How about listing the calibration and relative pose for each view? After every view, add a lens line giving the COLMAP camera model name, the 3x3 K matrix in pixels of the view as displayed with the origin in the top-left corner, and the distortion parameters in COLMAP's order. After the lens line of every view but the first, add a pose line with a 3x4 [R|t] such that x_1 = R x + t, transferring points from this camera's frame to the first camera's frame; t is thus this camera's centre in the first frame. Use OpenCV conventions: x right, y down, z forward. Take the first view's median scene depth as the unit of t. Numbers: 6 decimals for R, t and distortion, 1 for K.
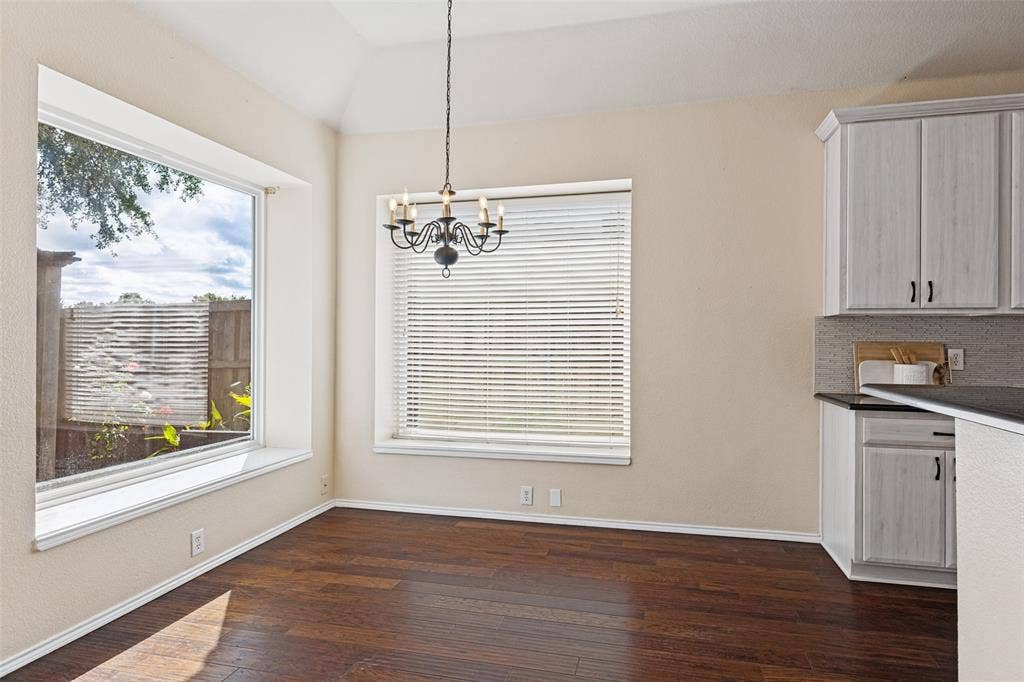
lens RADIAL K [[531.1, 0, 510.8], [0, 531.1, 338.2], [0, 0, 1]] dist [0.001457, 0.000262]
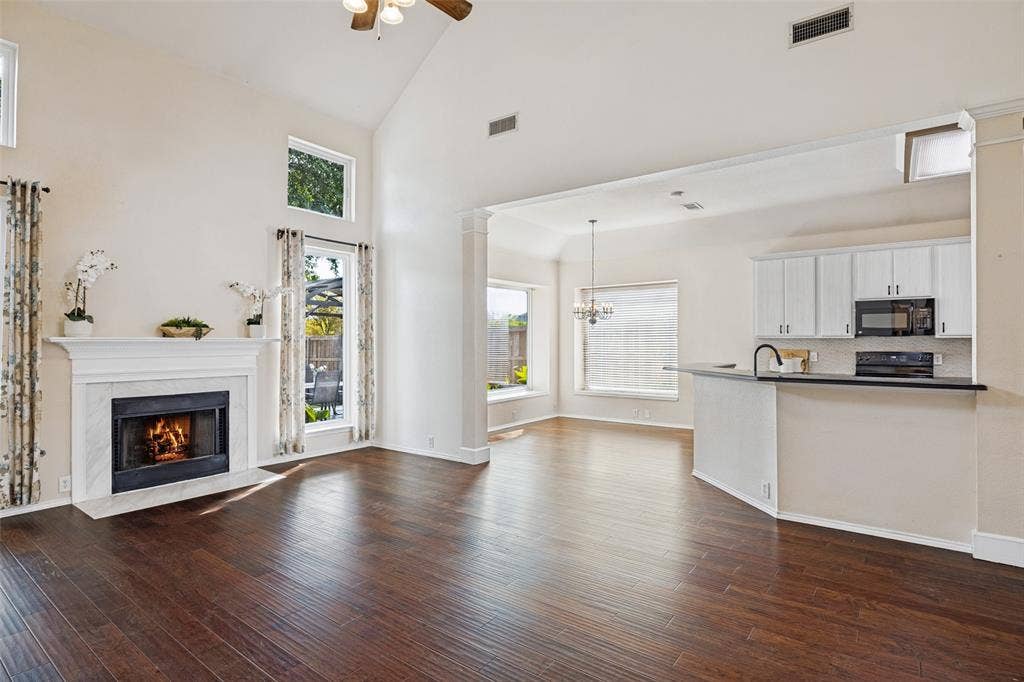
lens RADIAL K [[503.1, 0, 512.6], [0, 503.1, 341.2], [0, 0, 1]] dist [-0.014377, 0.000269]
pose [[0.915151, -0.005114, -0.403079, 0.442313], [0.006536, 0.999976, 0.002152, -0.035291], [0.403058, -0.004604, 0.915163, -1.293871]]
